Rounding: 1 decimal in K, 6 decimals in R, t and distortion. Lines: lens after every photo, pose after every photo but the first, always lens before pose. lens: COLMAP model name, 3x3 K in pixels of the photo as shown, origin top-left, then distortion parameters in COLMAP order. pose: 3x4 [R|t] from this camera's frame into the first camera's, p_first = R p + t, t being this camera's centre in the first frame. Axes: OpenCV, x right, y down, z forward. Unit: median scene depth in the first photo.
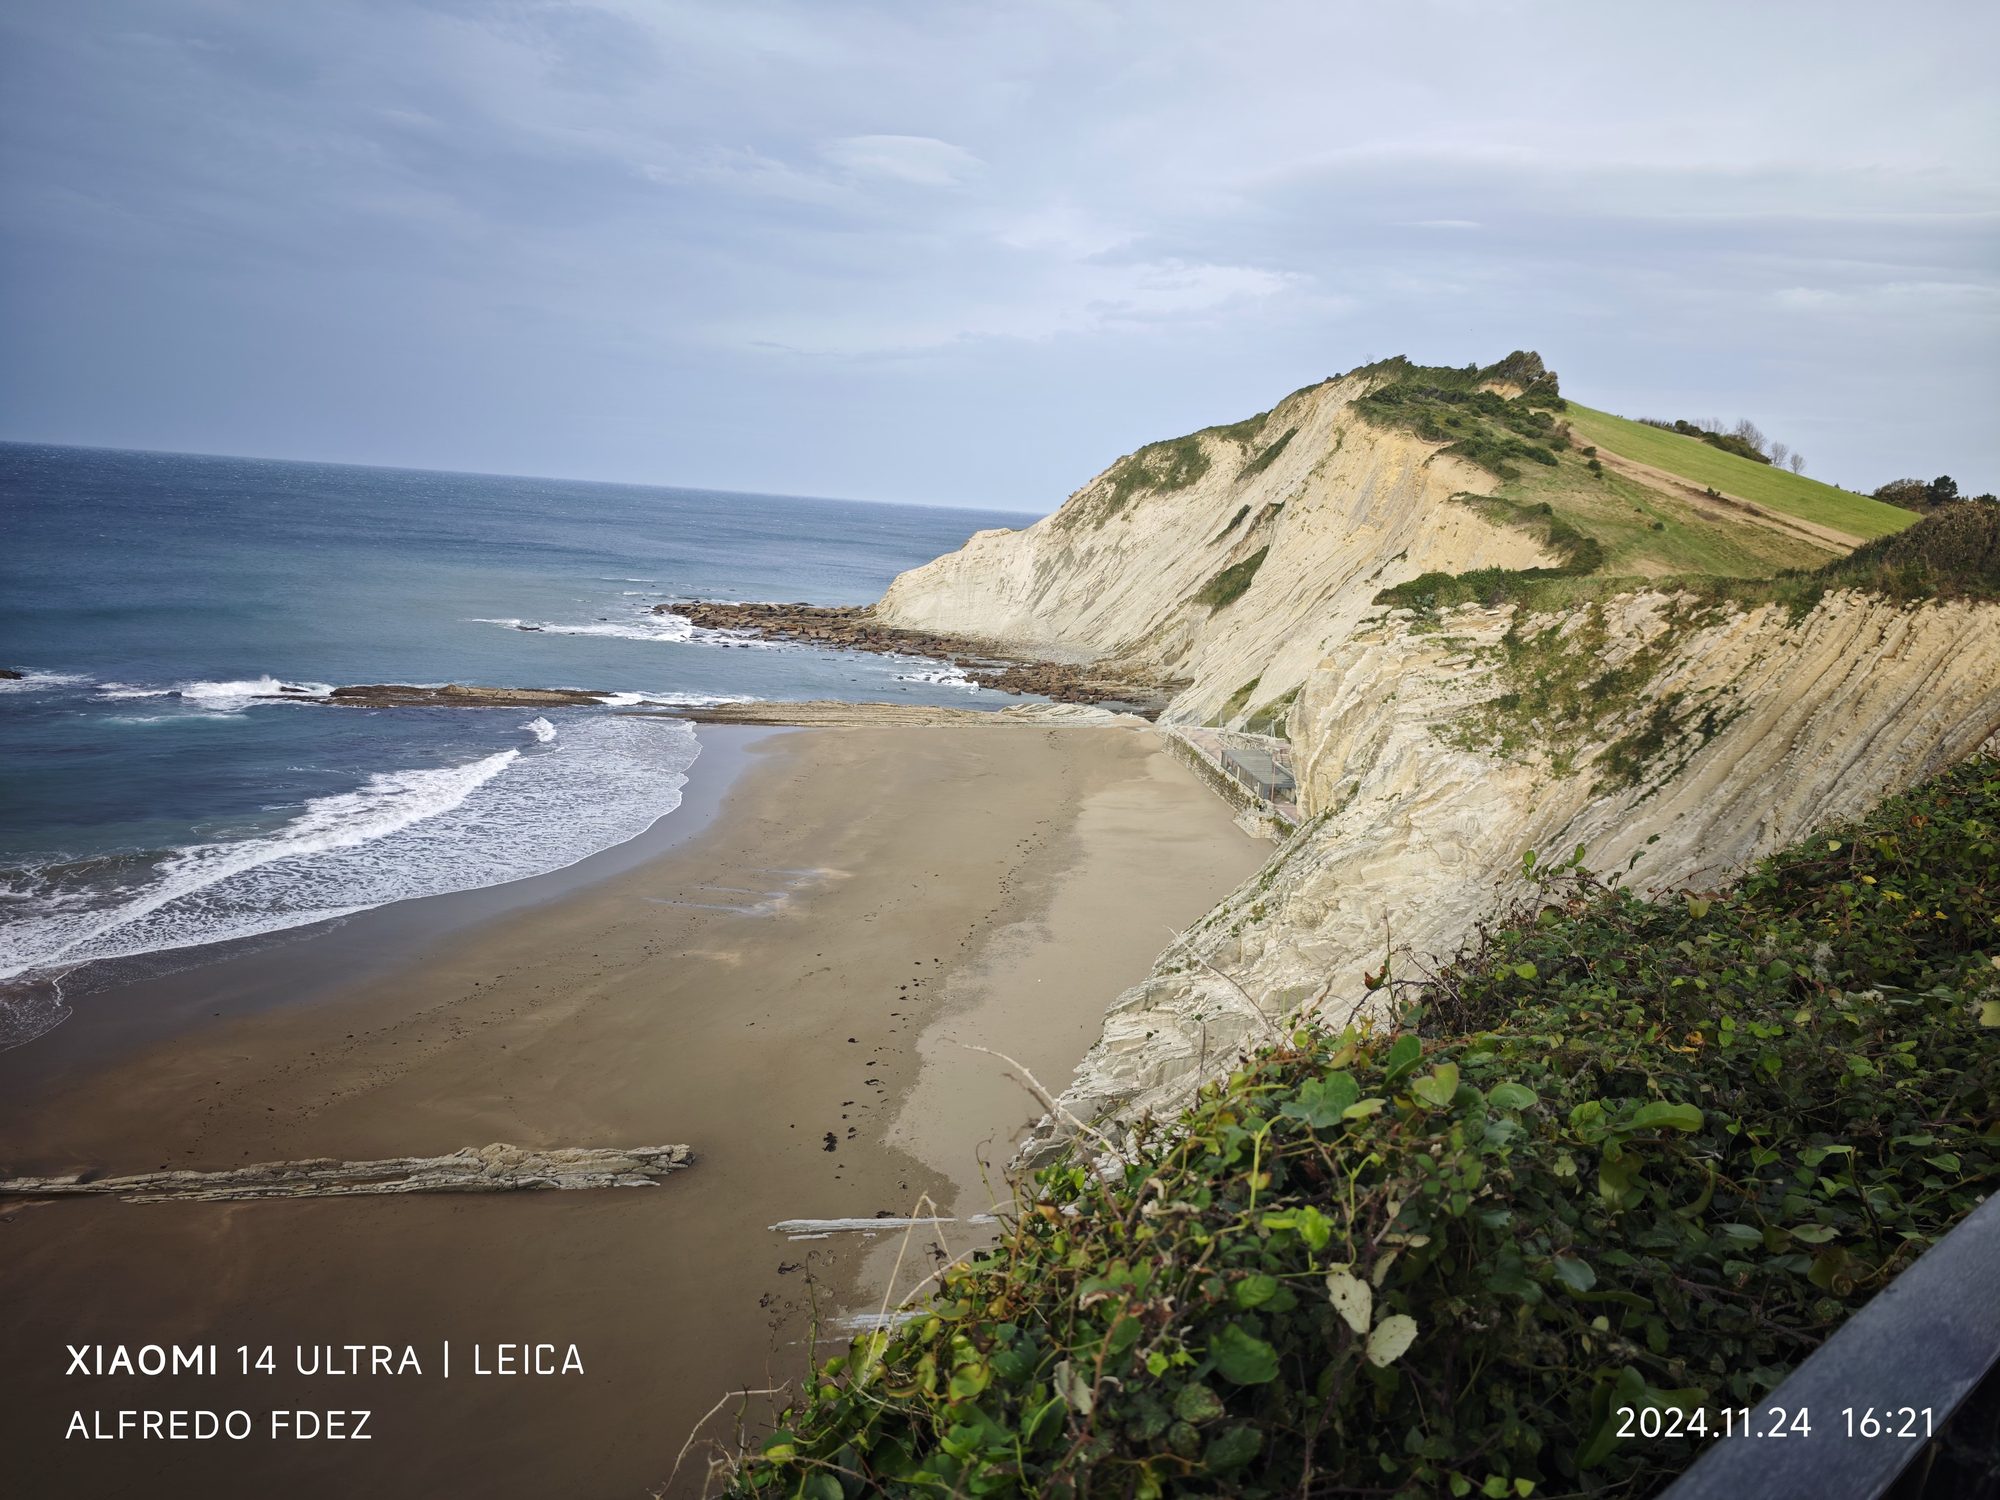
lens RADIAL K [[1307.3, 0, 1000.0], [0, 1307.3, 750.0], [0, 0, 1]] dist [-0.011833, -0.004553]
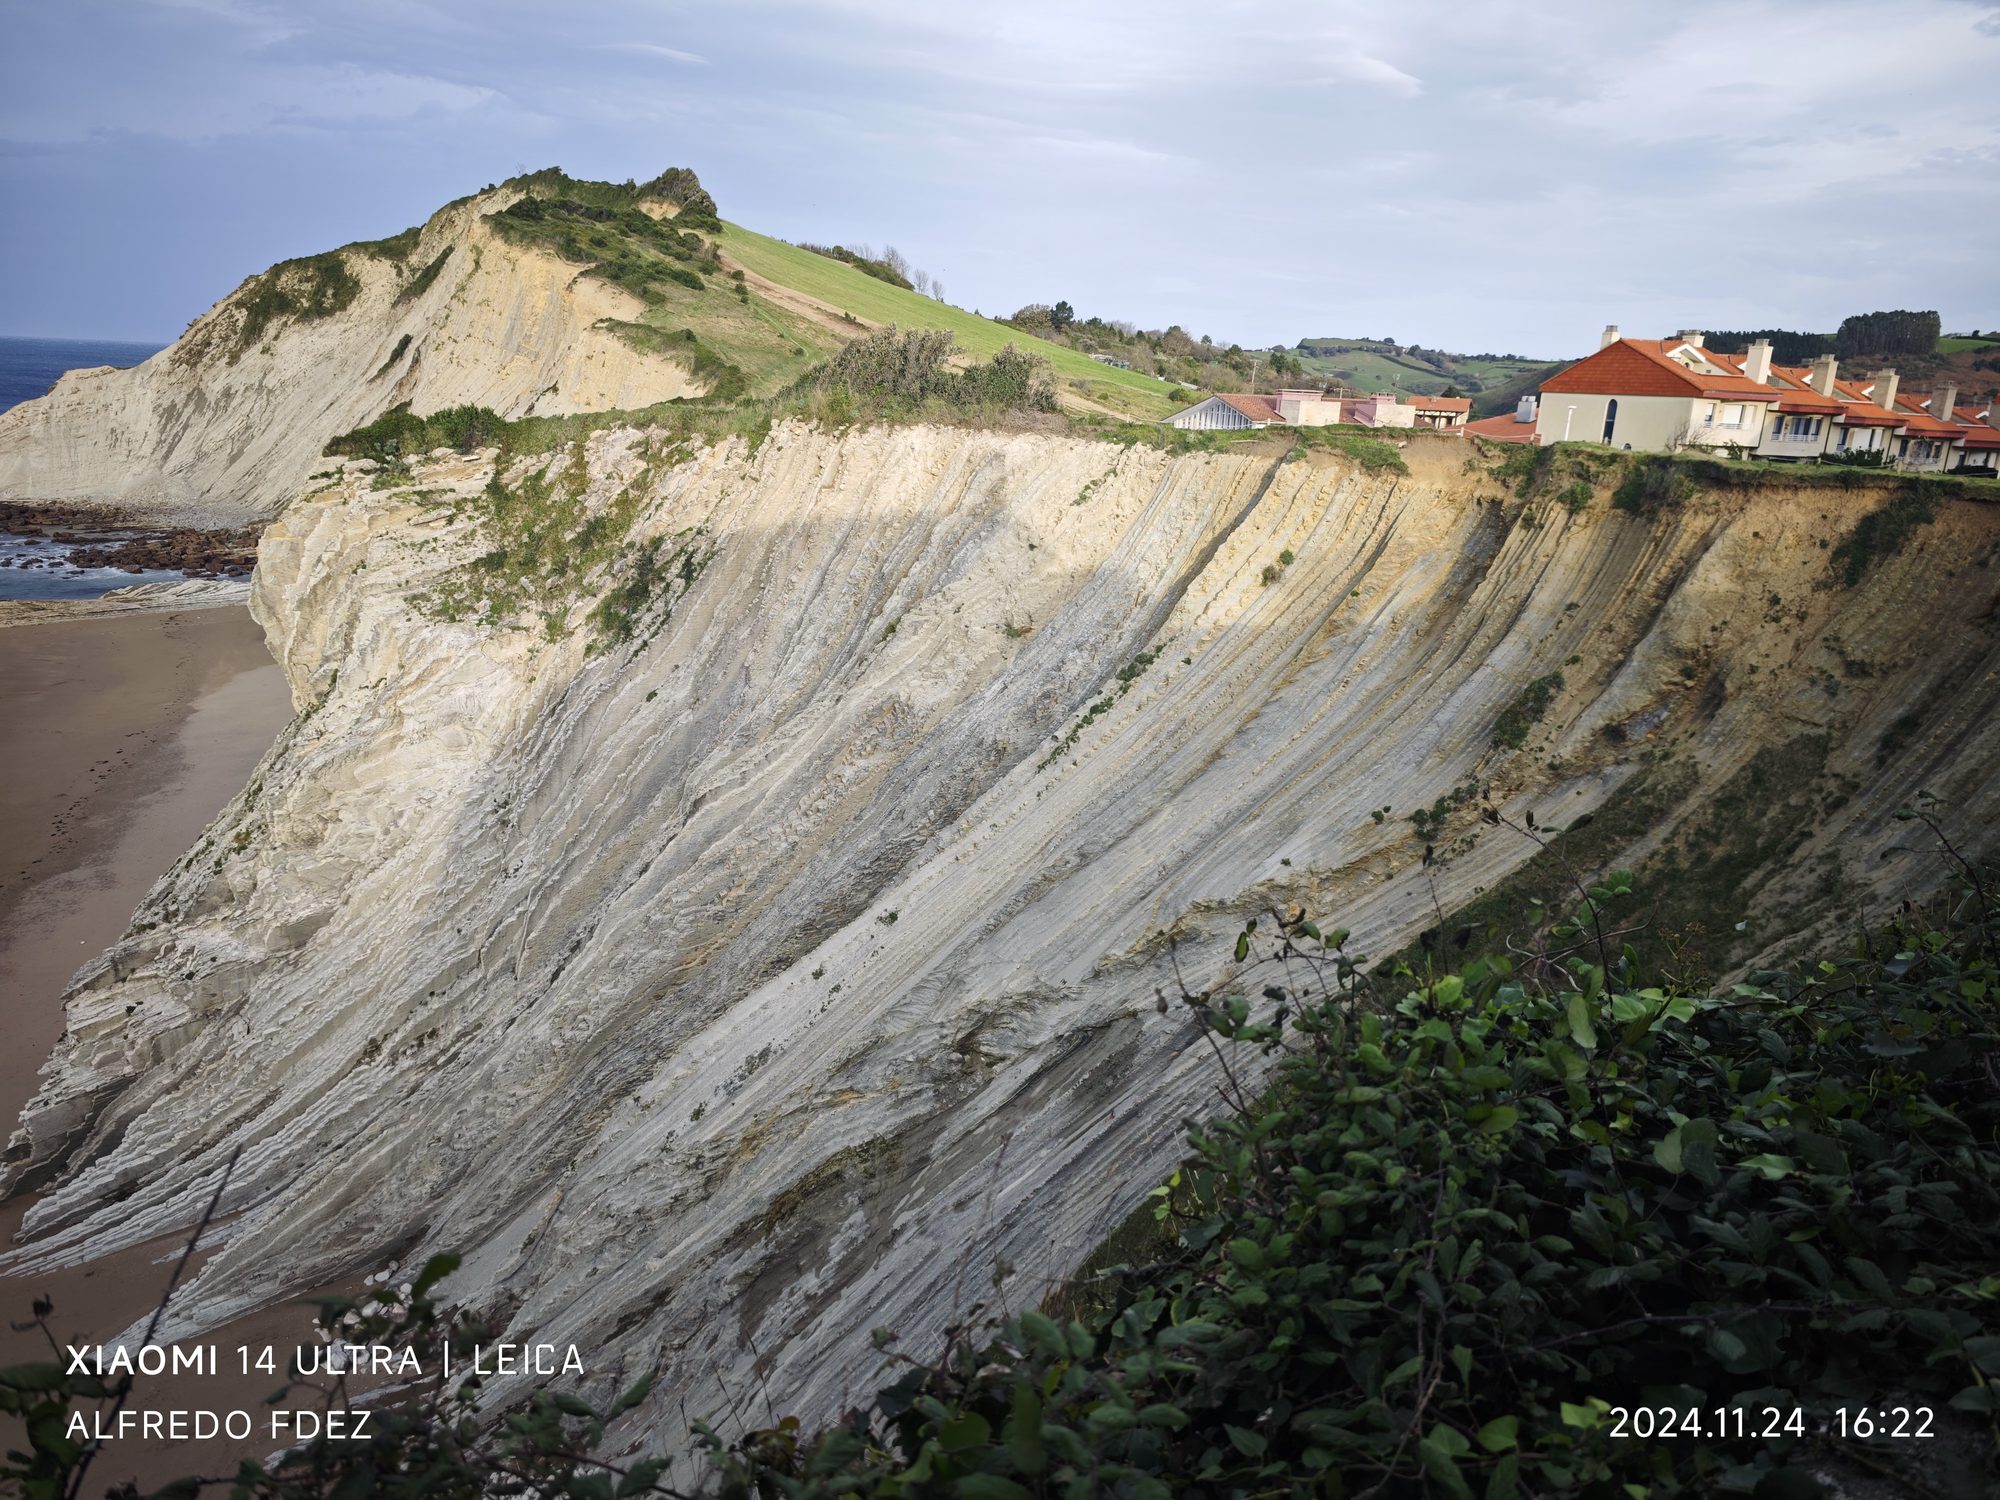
lens RADIAL K [[1260.2, 0, 1000.0], [0, 1260.2, 750.0], [0, 0, 1]] dist [0.001881, 0.000728]
pose [[0.863372, -0.165468, 0.476665, 0.244139], [0.100408, 0.982148, 0.159073, -0.011514], [-0.494477, -0.089479, 0.864573, 0.071238]]
